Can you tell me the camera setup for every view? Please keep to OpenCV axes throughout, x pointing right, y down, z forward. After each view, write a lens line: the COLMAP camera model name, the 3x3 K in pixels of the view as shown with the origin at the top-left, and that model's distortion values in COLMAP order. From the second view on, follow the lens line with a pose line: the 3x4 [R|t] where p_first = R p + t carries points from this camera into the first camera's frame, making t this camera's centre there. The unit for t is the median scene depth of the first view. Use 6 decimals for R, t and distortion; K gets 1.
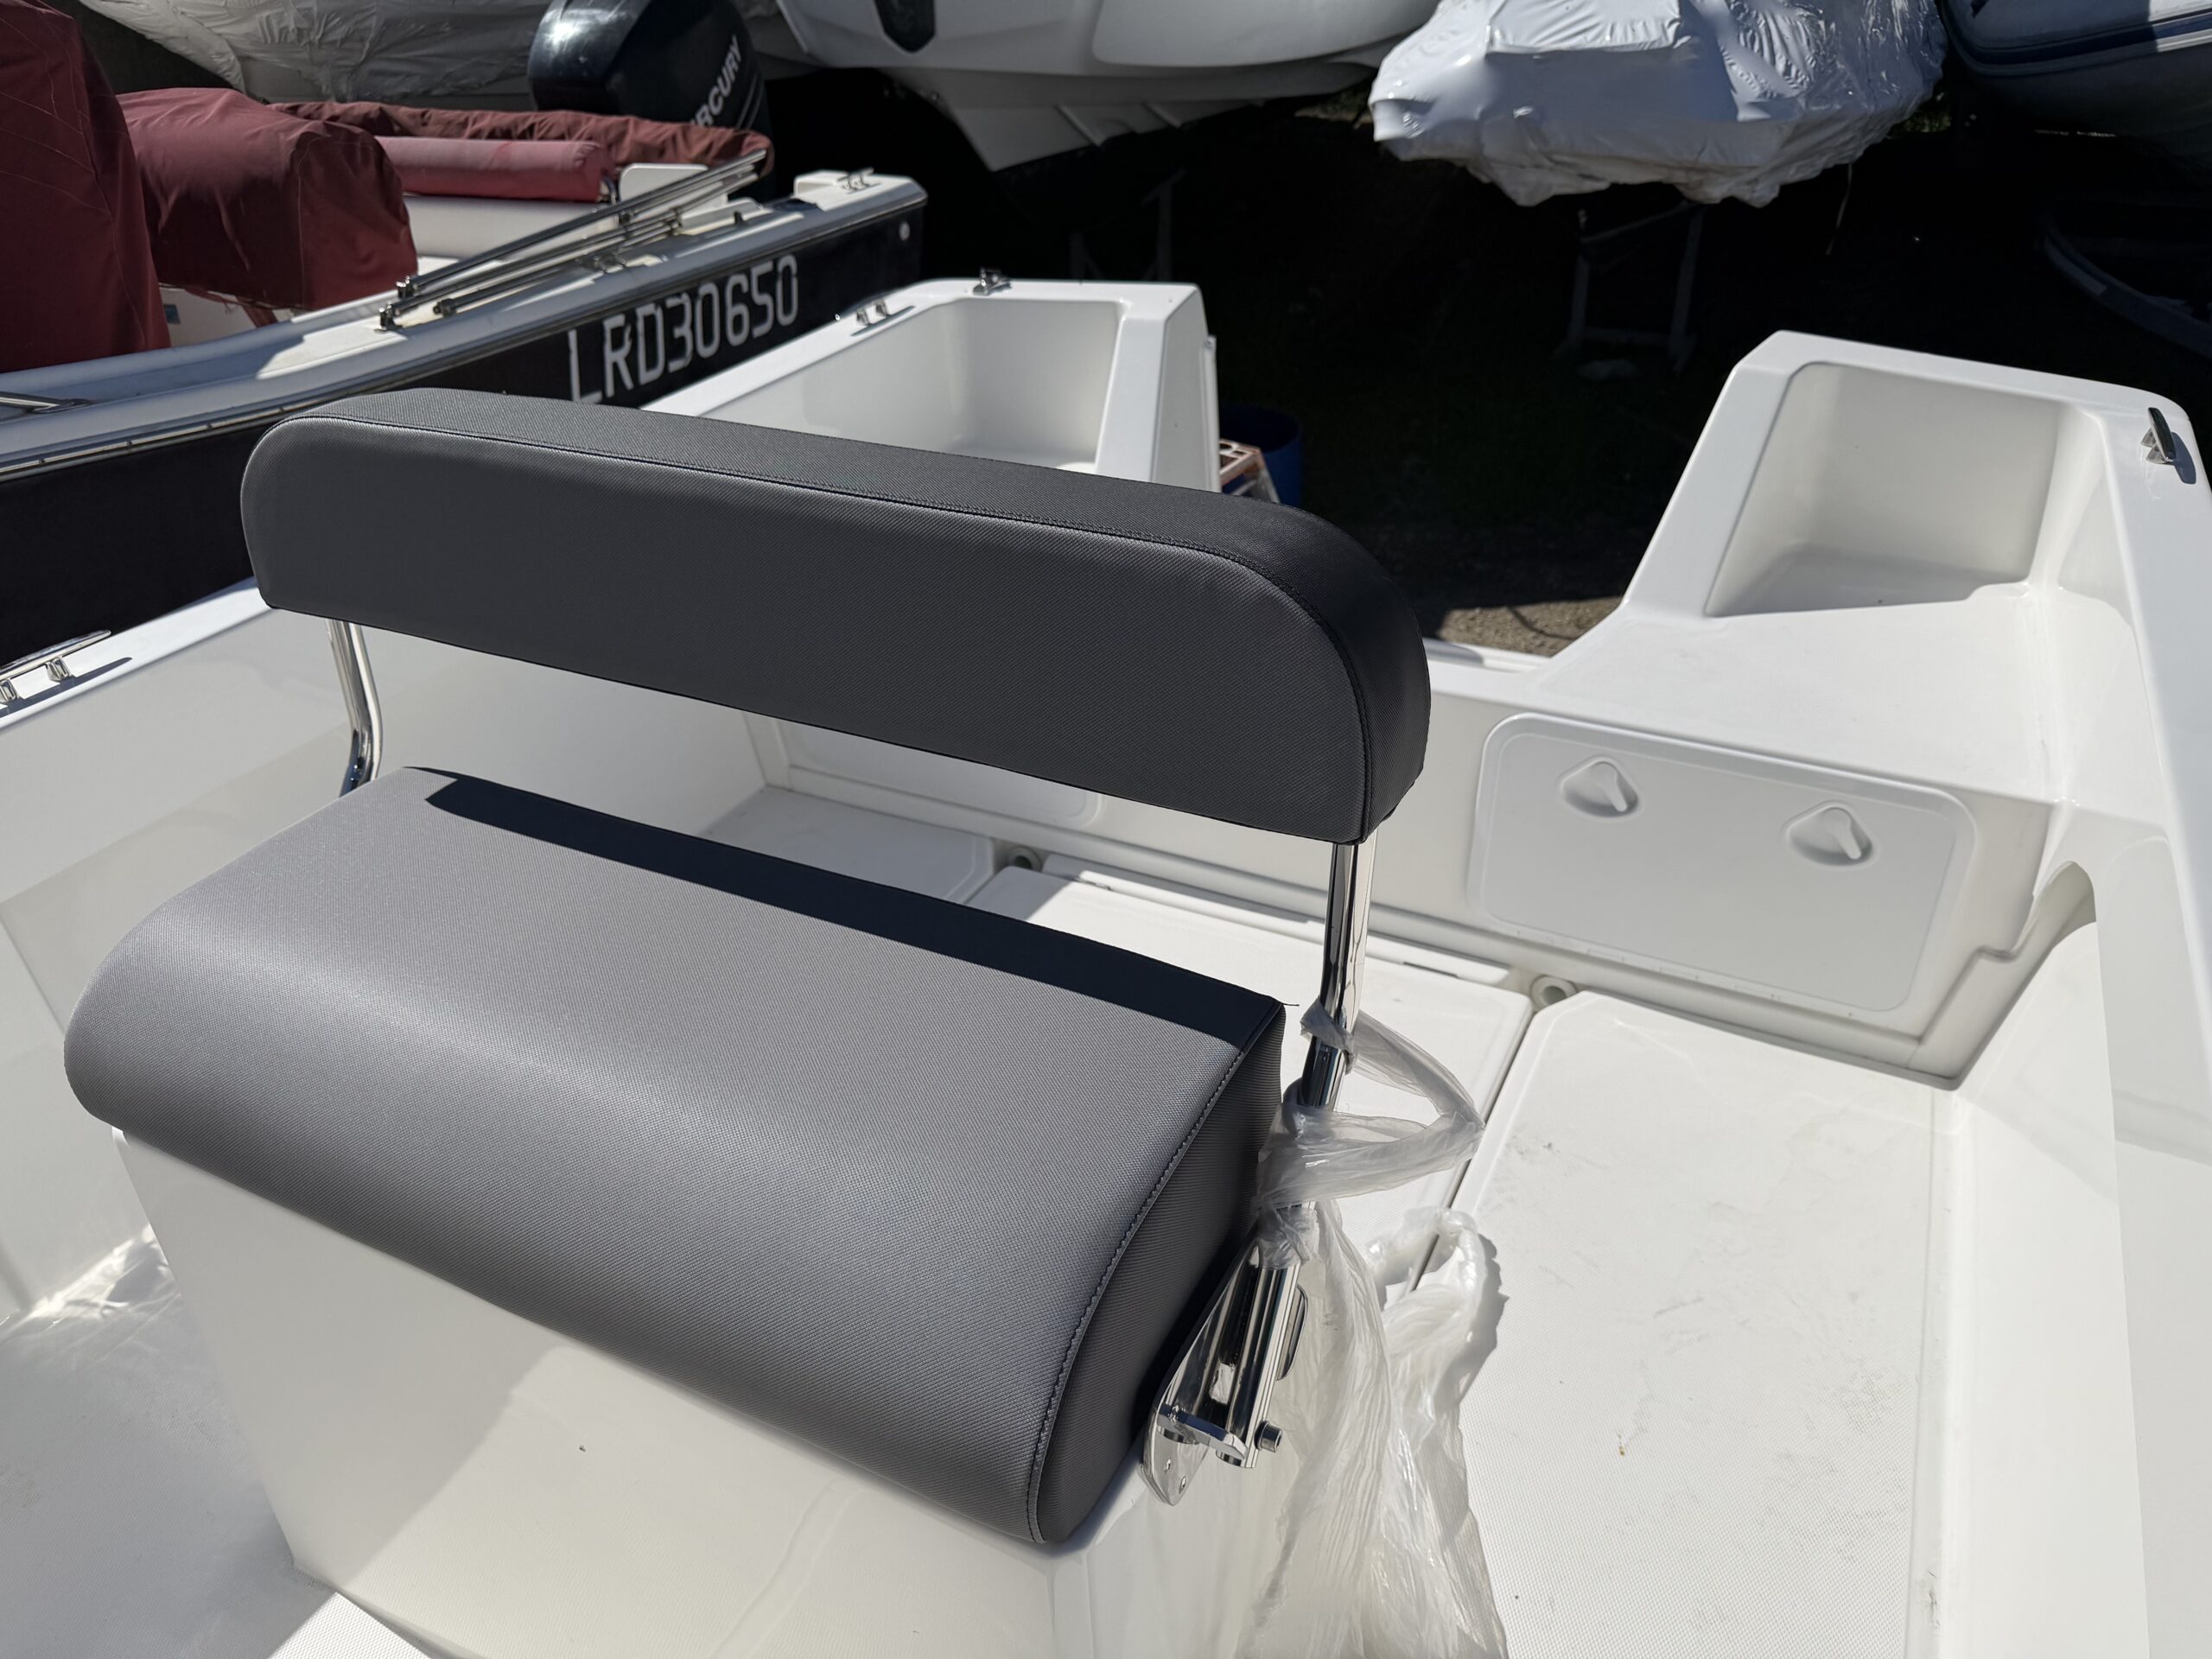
lens RADIAL K [[1548.7, 0, 1106.0], [0, 1548.7, 829.5], [0, 0, 1]] dist [0.001630, -0.028298]
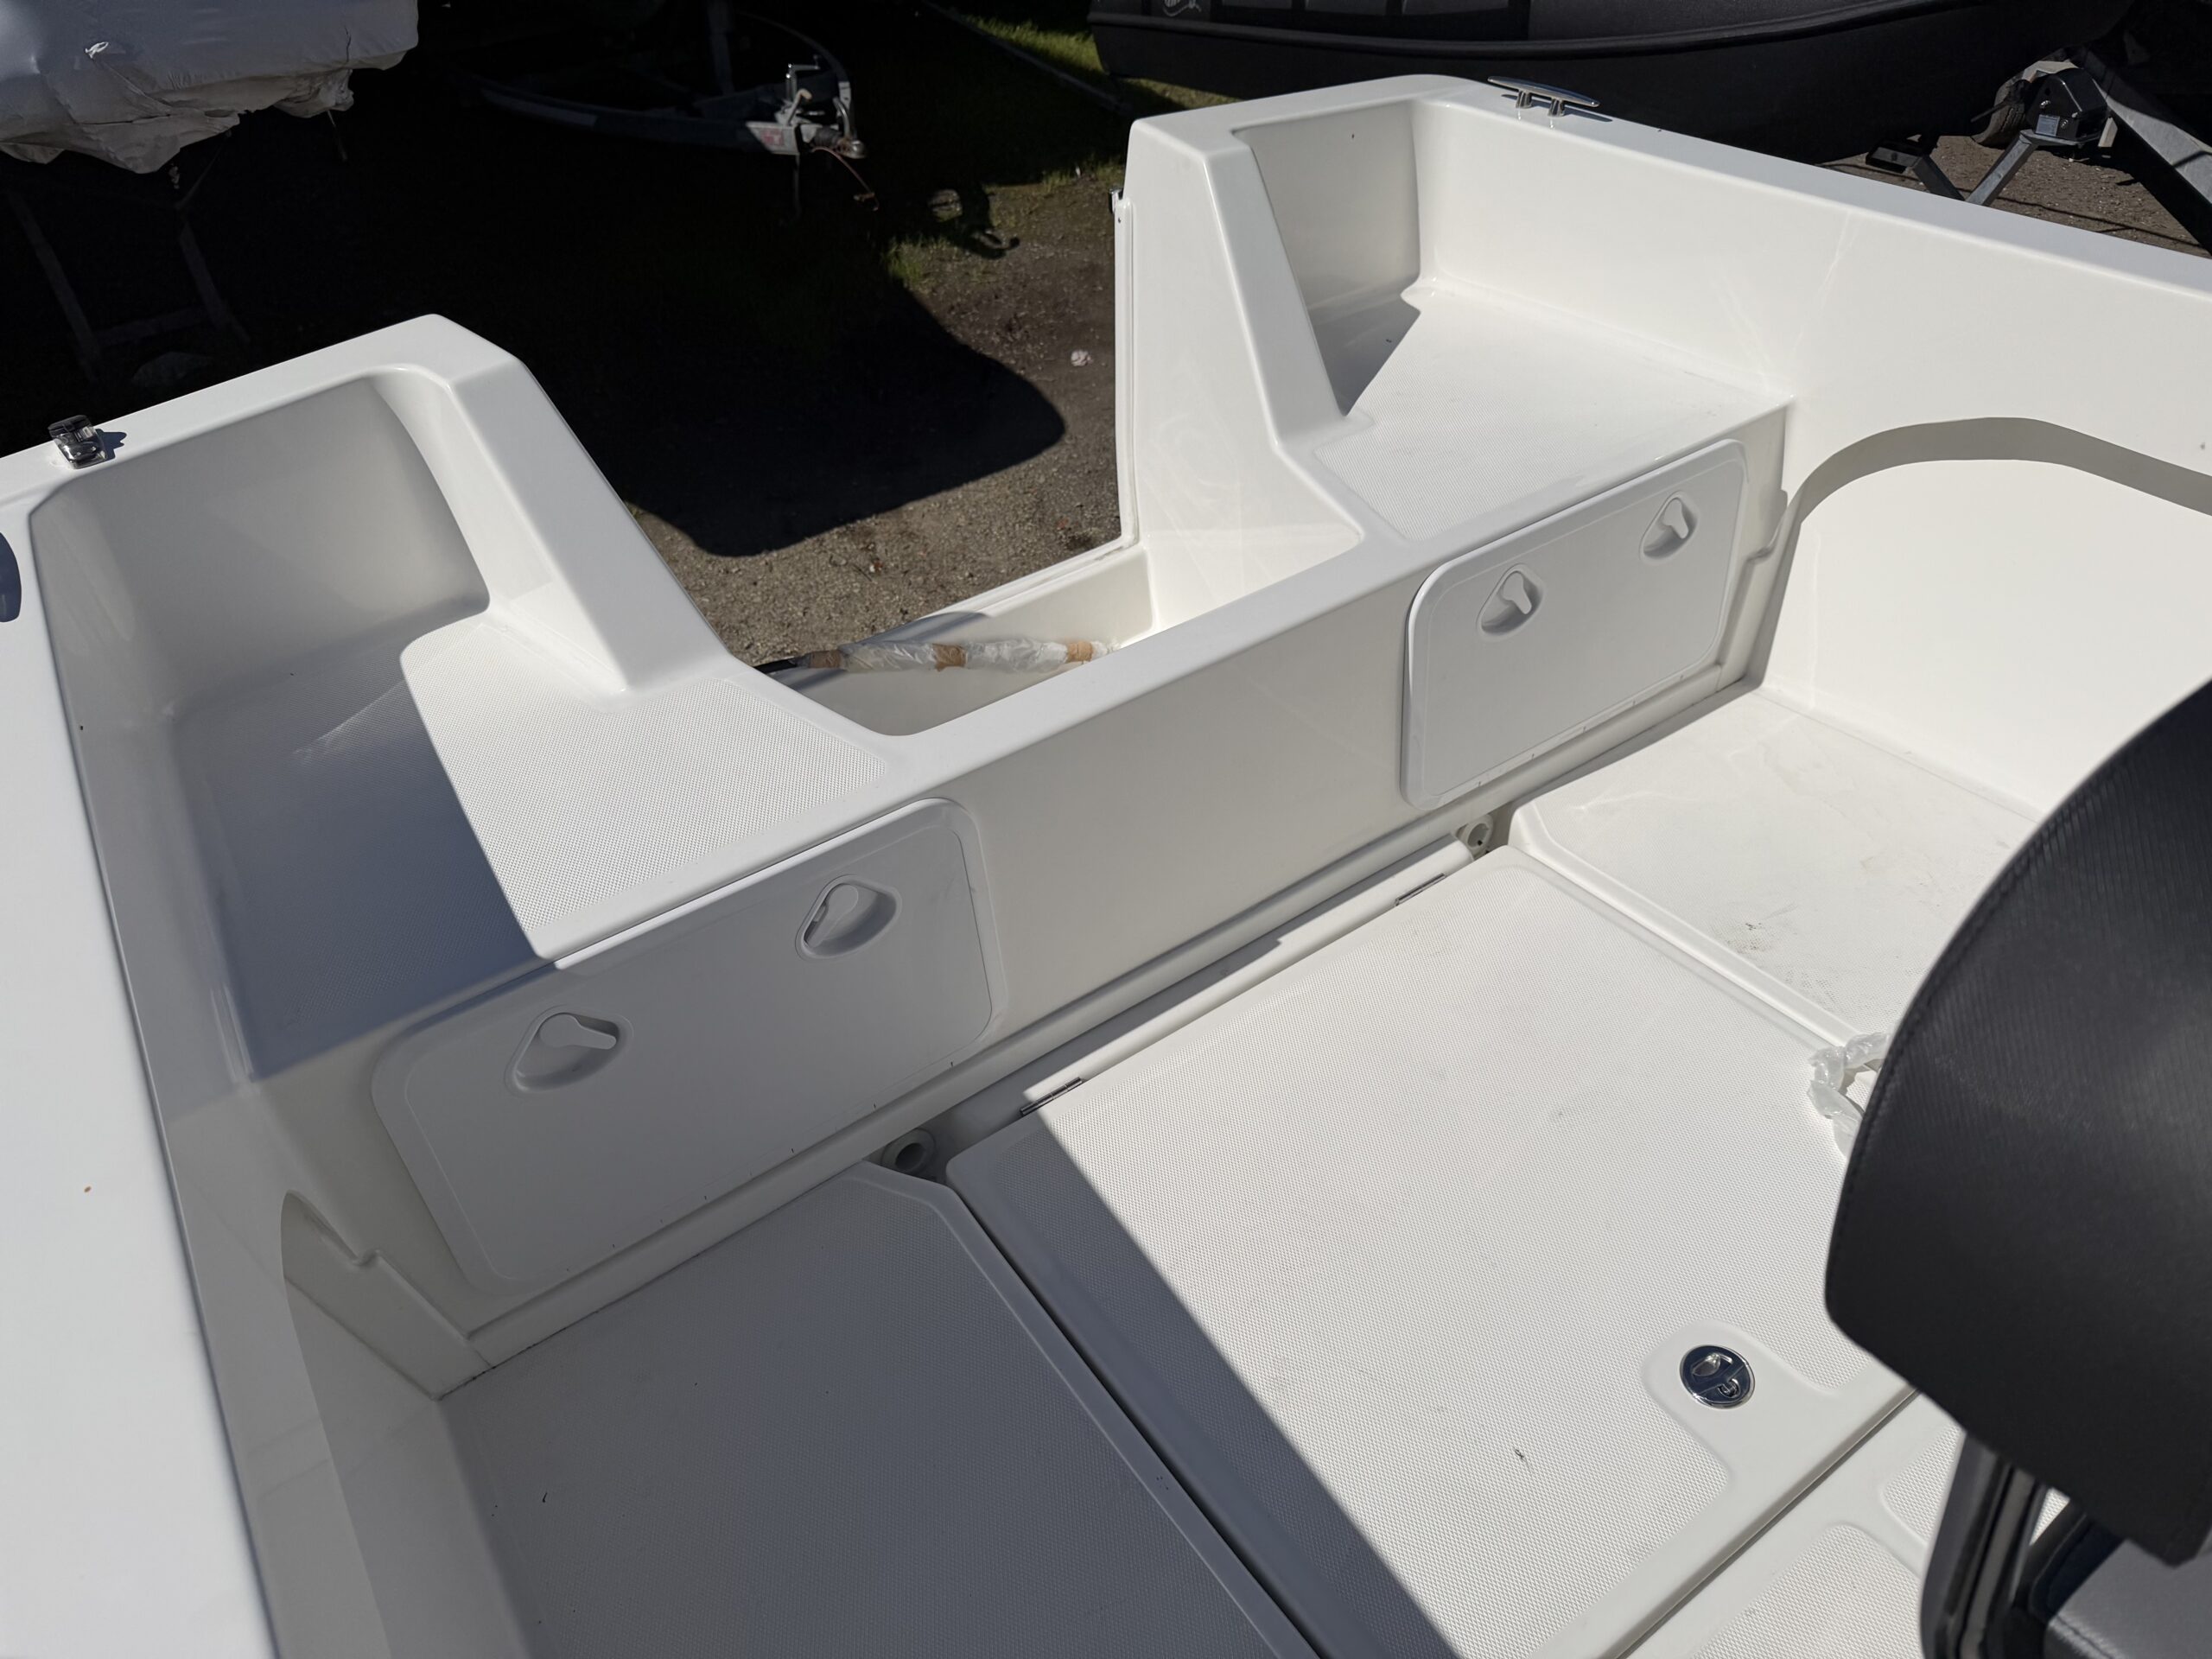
lens RADIAL K [[1526.8, 0, 1106.0], [0, 1526.8, 829.5], [0, 0, 1]] dist [0.038875, -0.035795]
pose [[0.487423, -0.550172, 0.678033, -0.197127], [0.516005, 0.807918, 0.284619, -0.121614], [-0.704385, 0.211138, 0.677689, 0.235381]]
